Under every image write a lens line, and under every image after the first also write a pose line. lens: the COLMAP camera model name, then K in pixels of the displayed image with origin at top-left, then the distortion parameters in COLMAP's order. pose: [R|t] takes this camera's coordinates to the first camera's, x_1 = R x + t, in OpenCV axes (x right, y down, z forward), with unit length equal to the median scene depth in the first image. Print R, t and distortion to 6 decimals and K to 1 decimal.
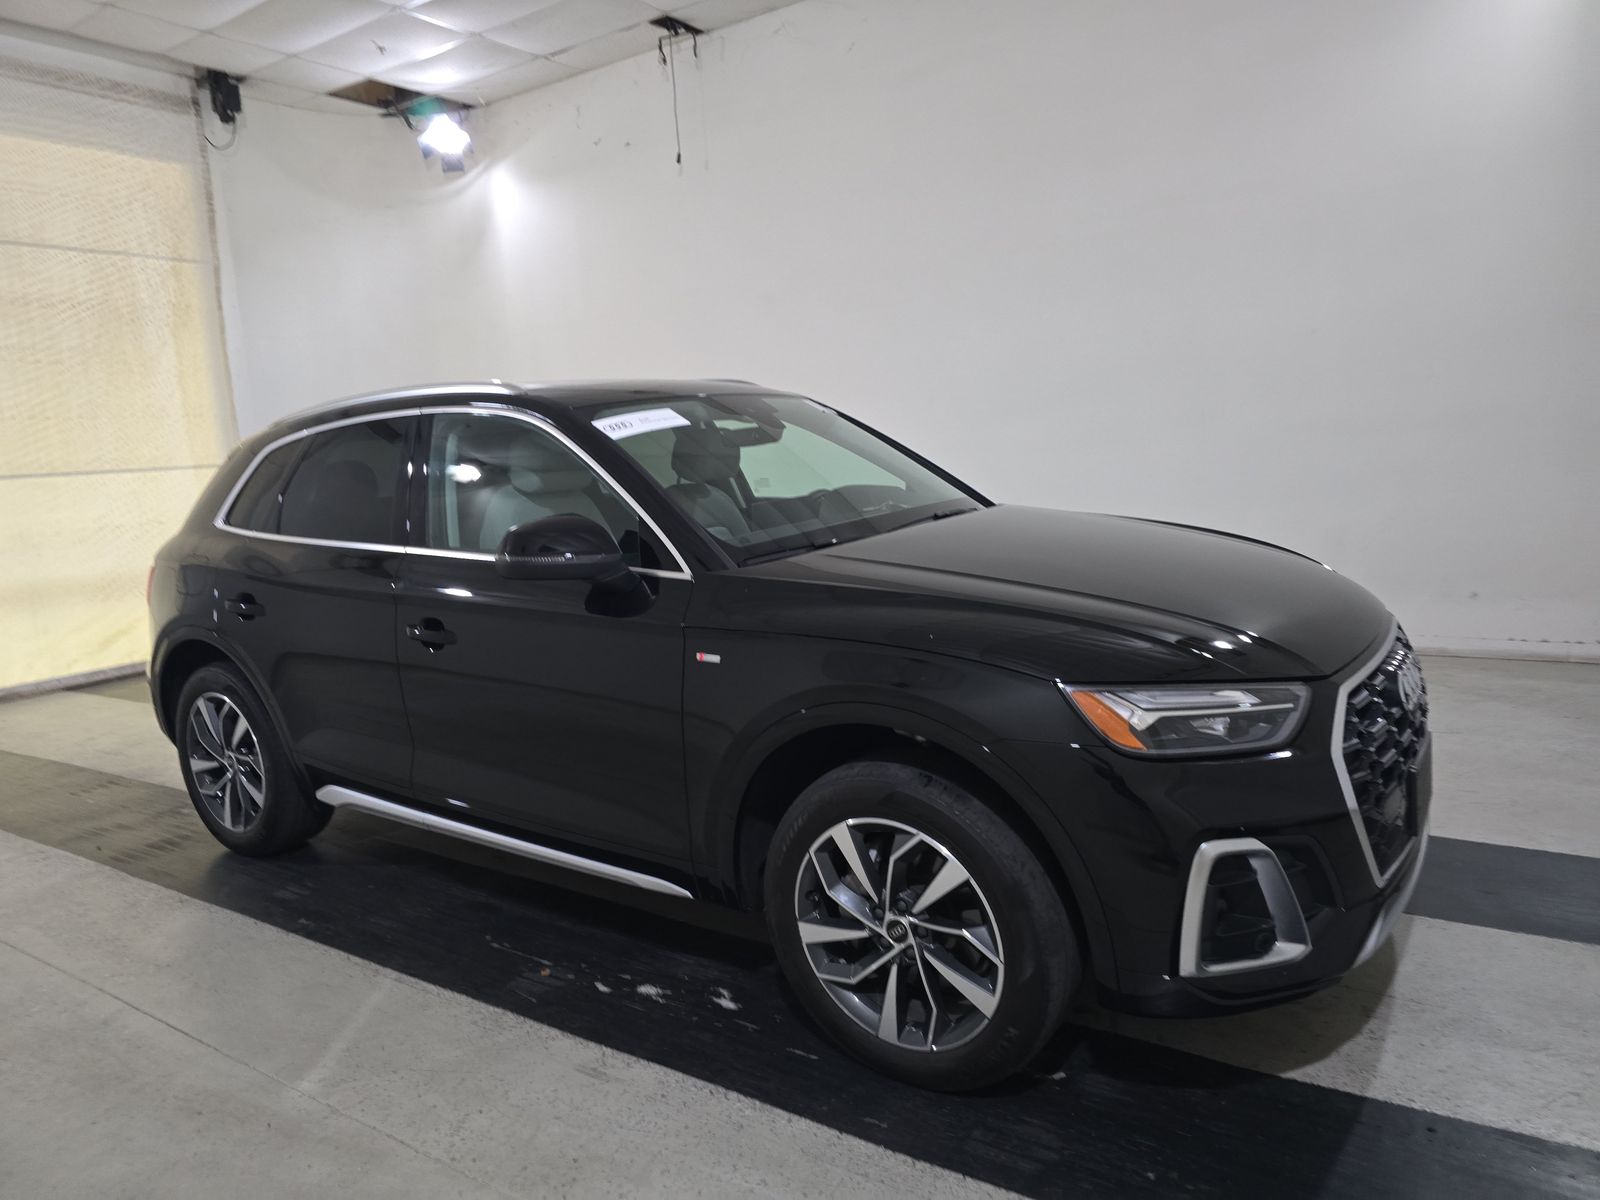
lens RADIAL K [[1063.4, 0, 800.0], [0, 1063.4, 600.0], [0, 0, 1]] dist [0.023504, -0.032450]
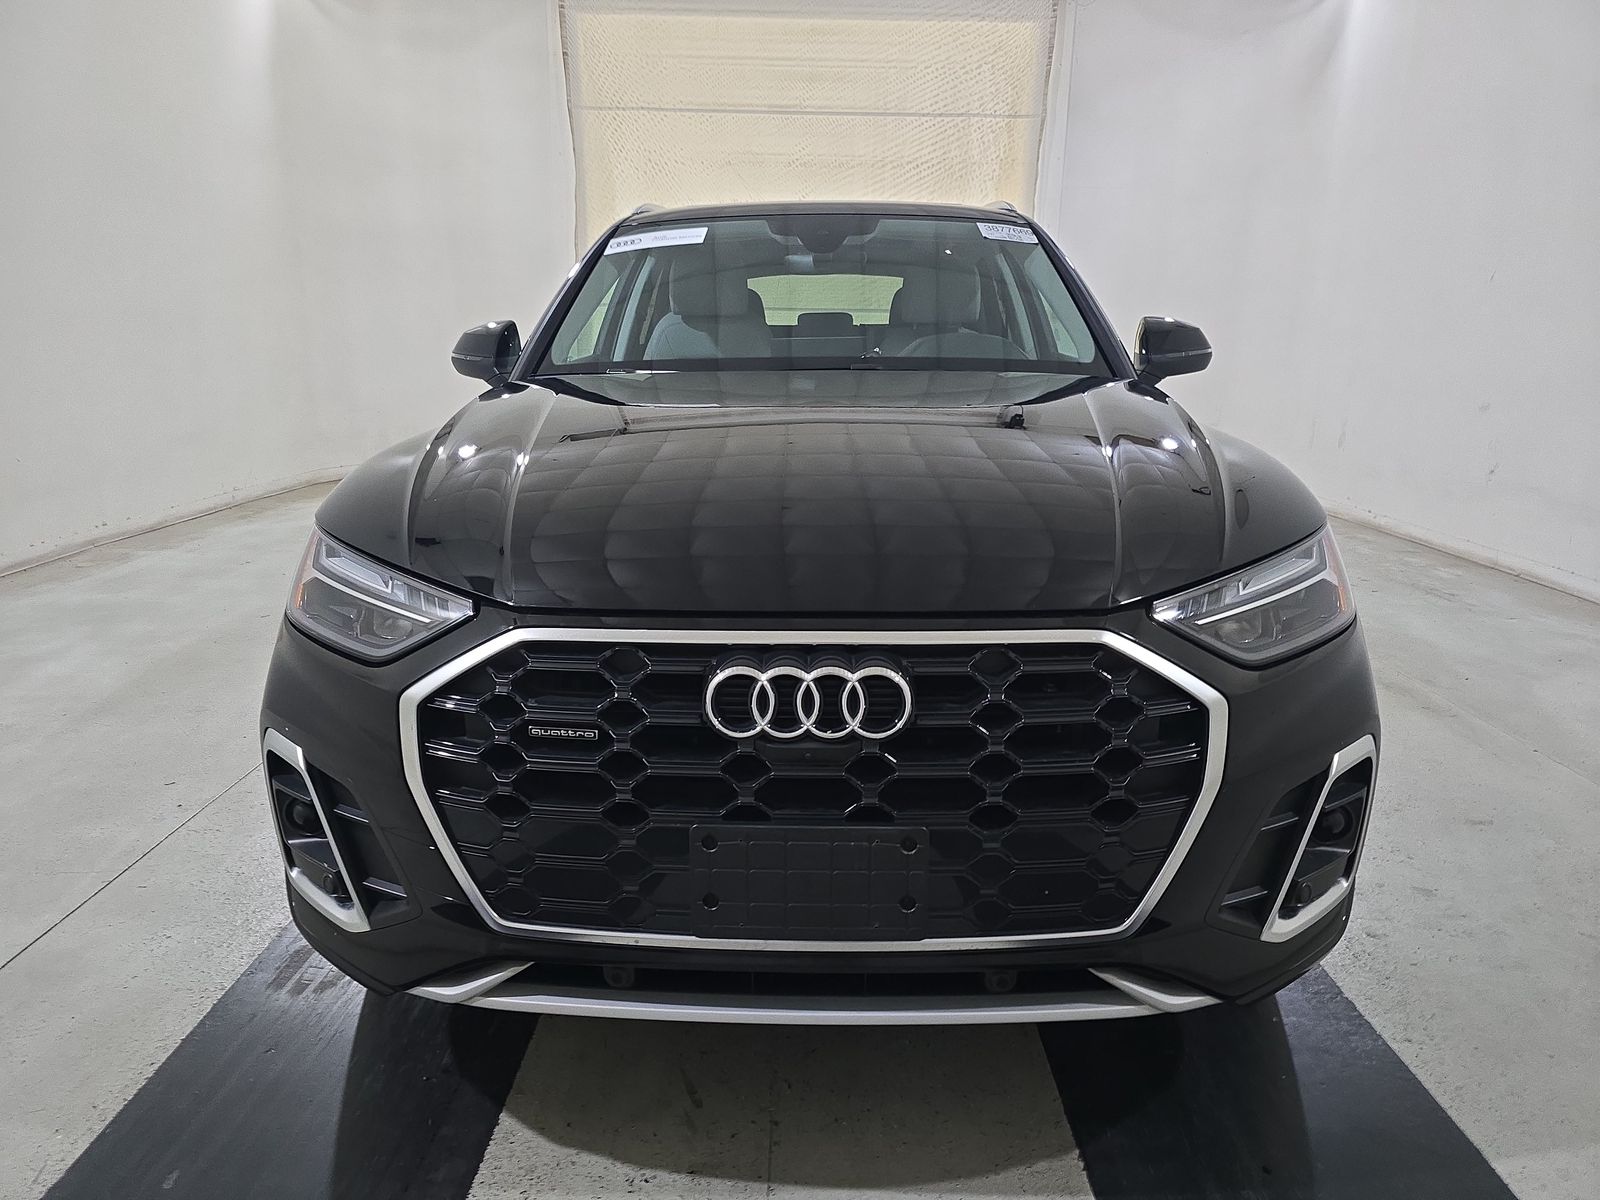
lens RADIAL K [[1063.4, 0, 800.0], [0, 1063.4, 600.0], [0, 0, 1]] dist [0.023504, -0.032450]
pose [[0.562698, 0.261476, -0.784220, 0.302861], [-0.162103, 0.965141, 0.205487, -0.030964], [0.810613, 0.011497, 0.585469, 0.200181]]
